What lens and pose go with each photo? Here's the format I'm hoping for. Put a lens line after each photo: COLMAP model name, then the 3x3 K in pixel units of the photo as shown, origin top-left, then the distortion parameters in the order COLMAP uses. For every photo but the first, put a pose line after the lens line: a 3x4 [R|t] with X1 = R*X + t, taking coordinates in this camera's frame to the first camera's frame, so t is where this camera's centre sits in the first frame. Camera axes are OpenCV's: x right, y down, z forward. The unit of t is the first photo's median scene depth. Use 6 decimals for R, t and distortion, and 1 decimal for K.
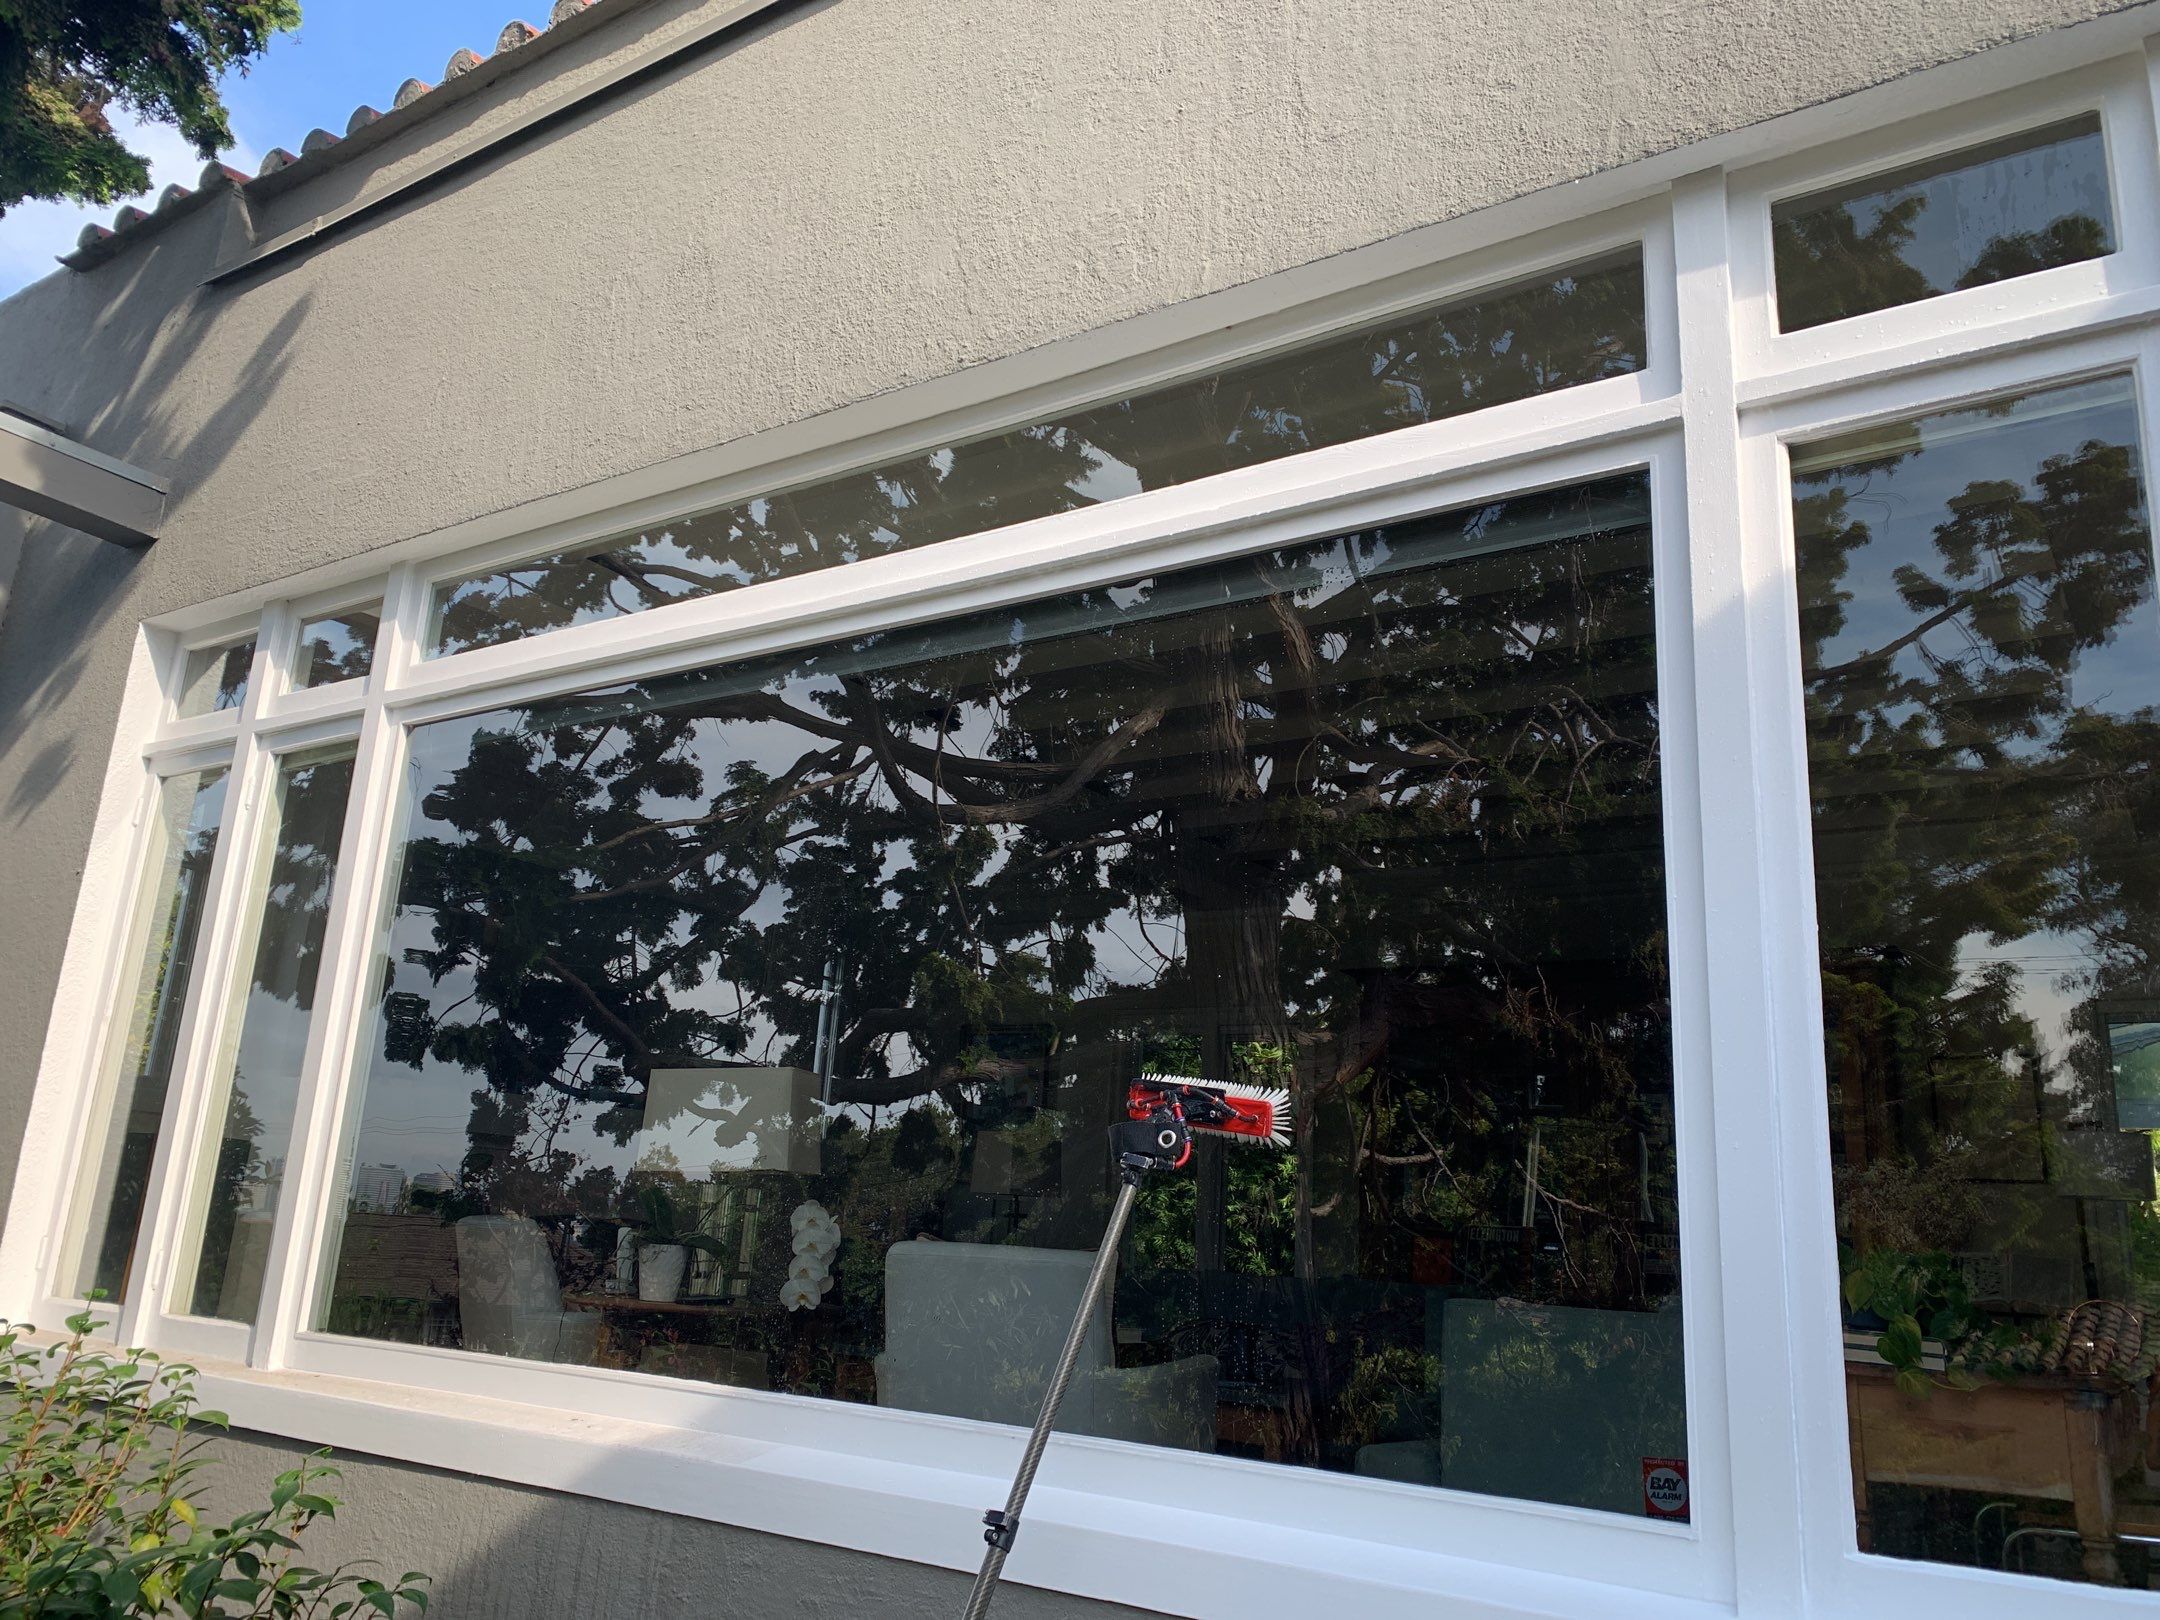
lens RADIAL K [[1627.8, 0, 1073.6], [0, 1627.8, 808.7], [0, 0, 1]] dist [0.023037, -0.060758]
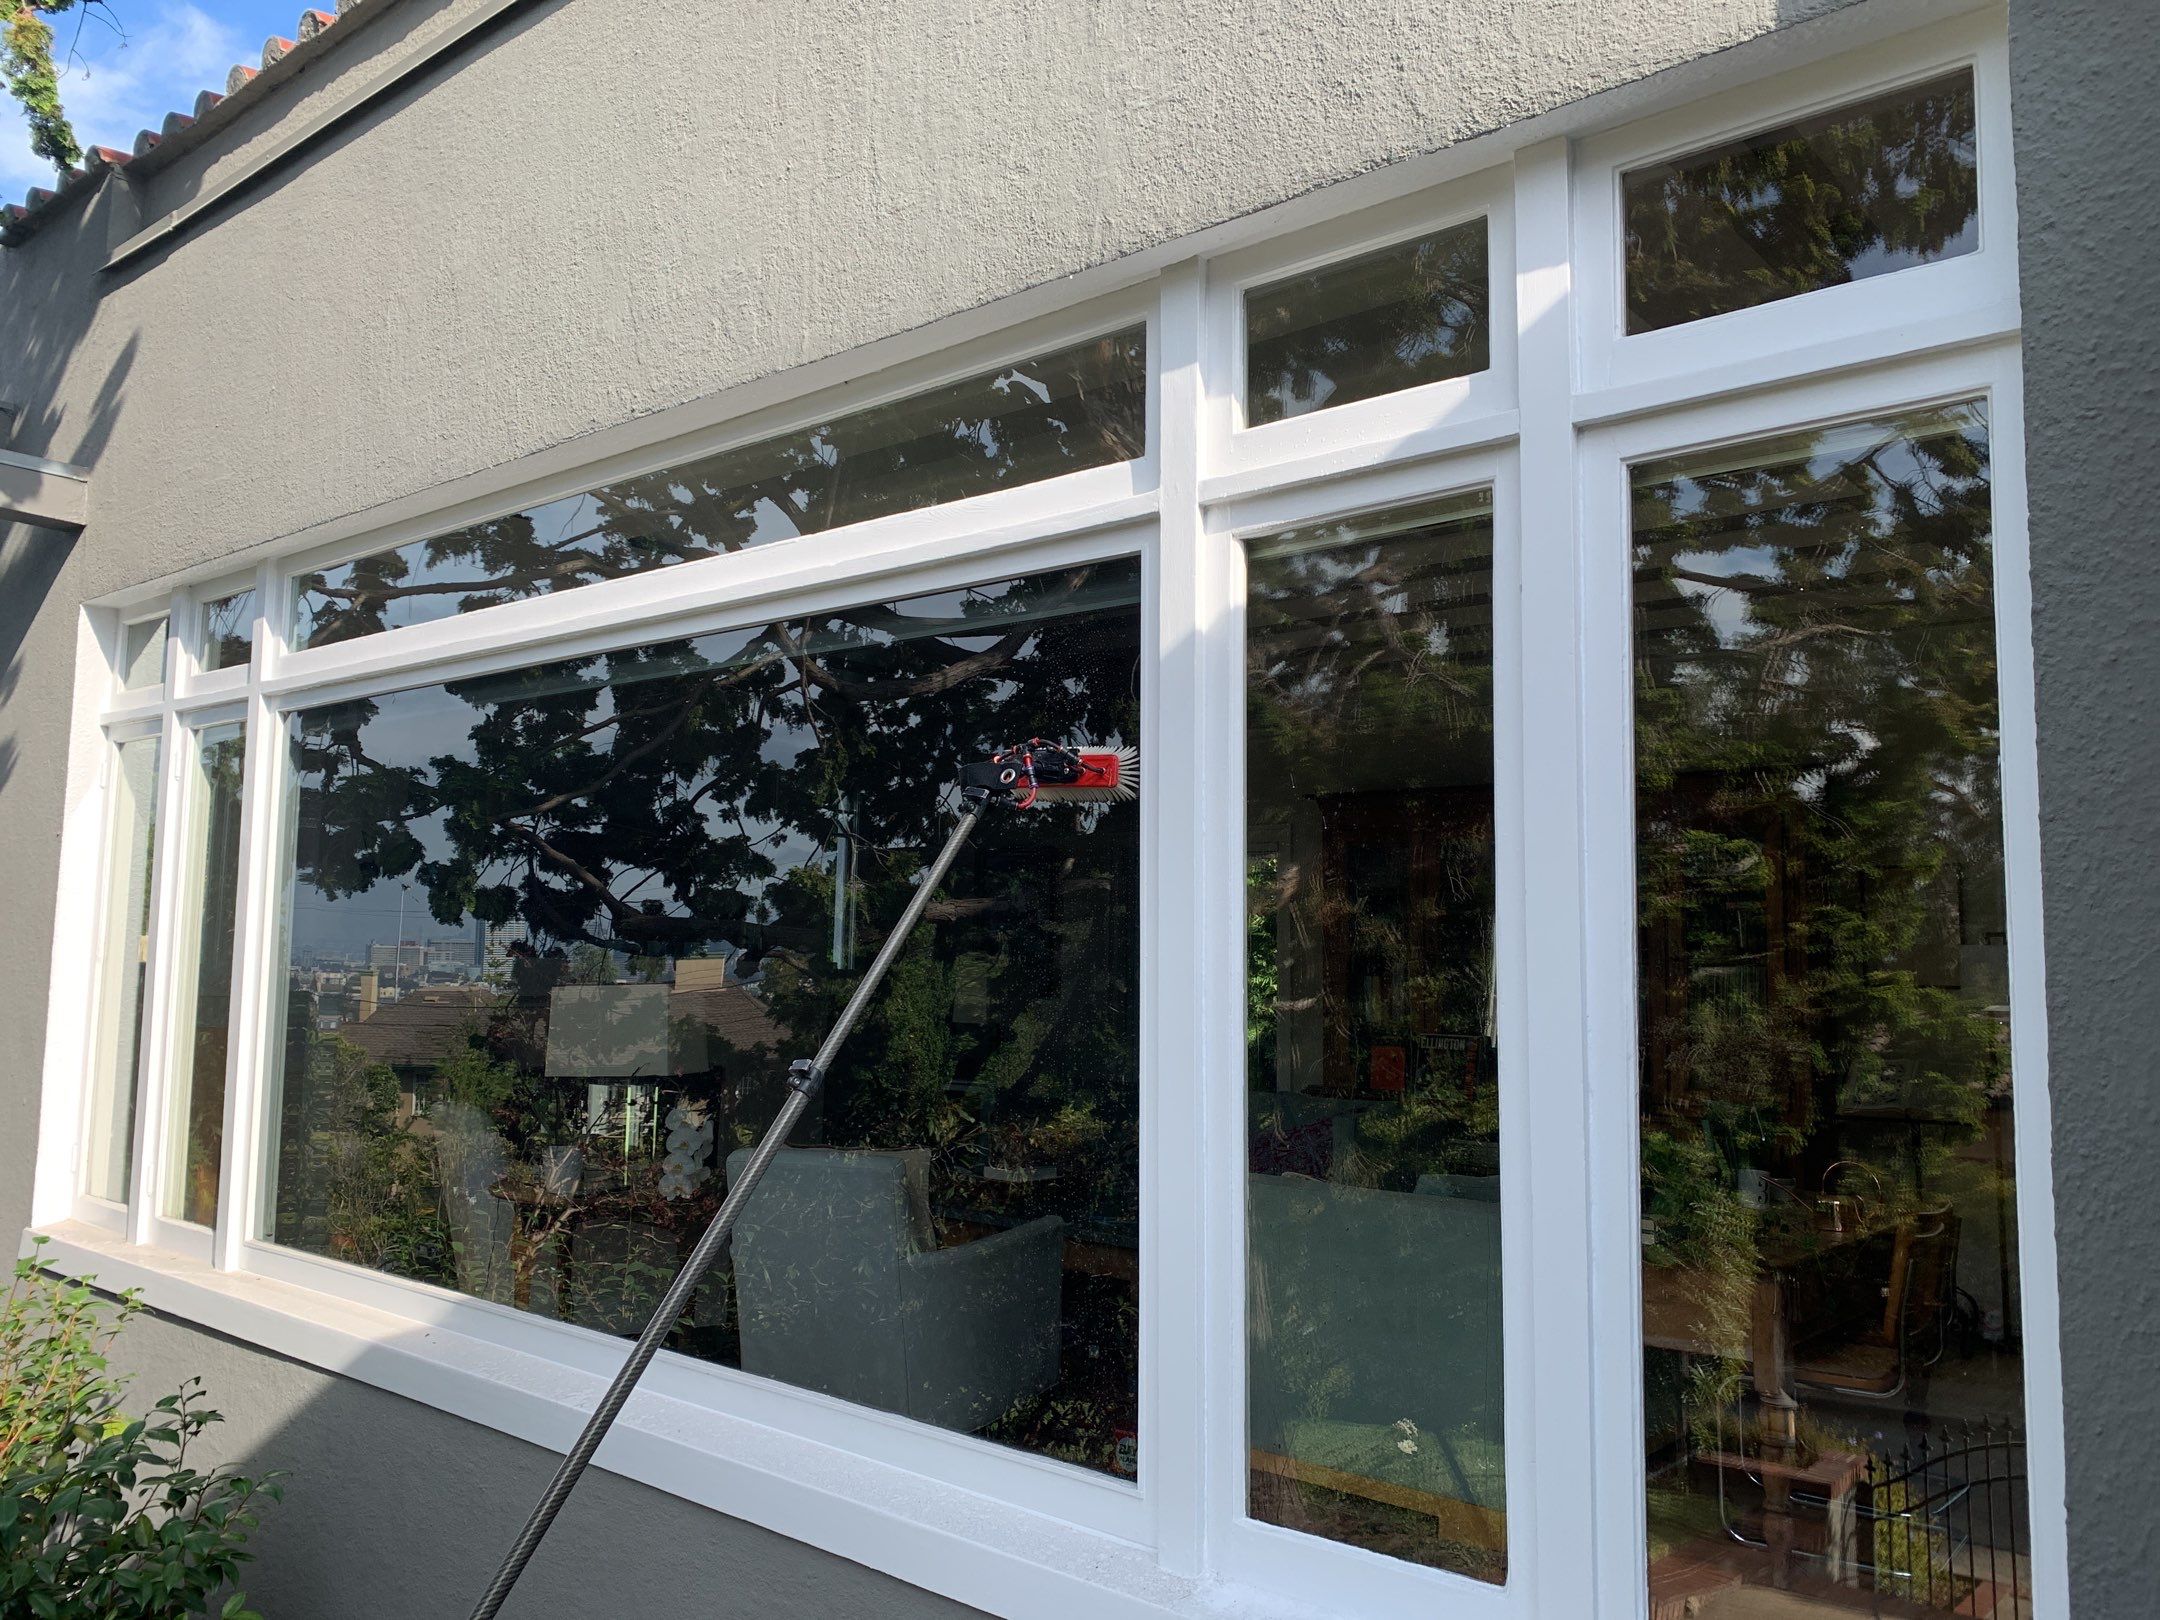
lens RADIAL K [[1616.9, 0, 1083.2], [0, 1616.9, 808.6], [0, 0, 1]] dist [-0.009688, -0.005270]
pose [[0.994278, -0.051483, -0.093598, 0.318115], [0.066104, 0.984816, 0.160526, -0.170563], [0.083913, -0.165795, 0.982584, -0.068077]]
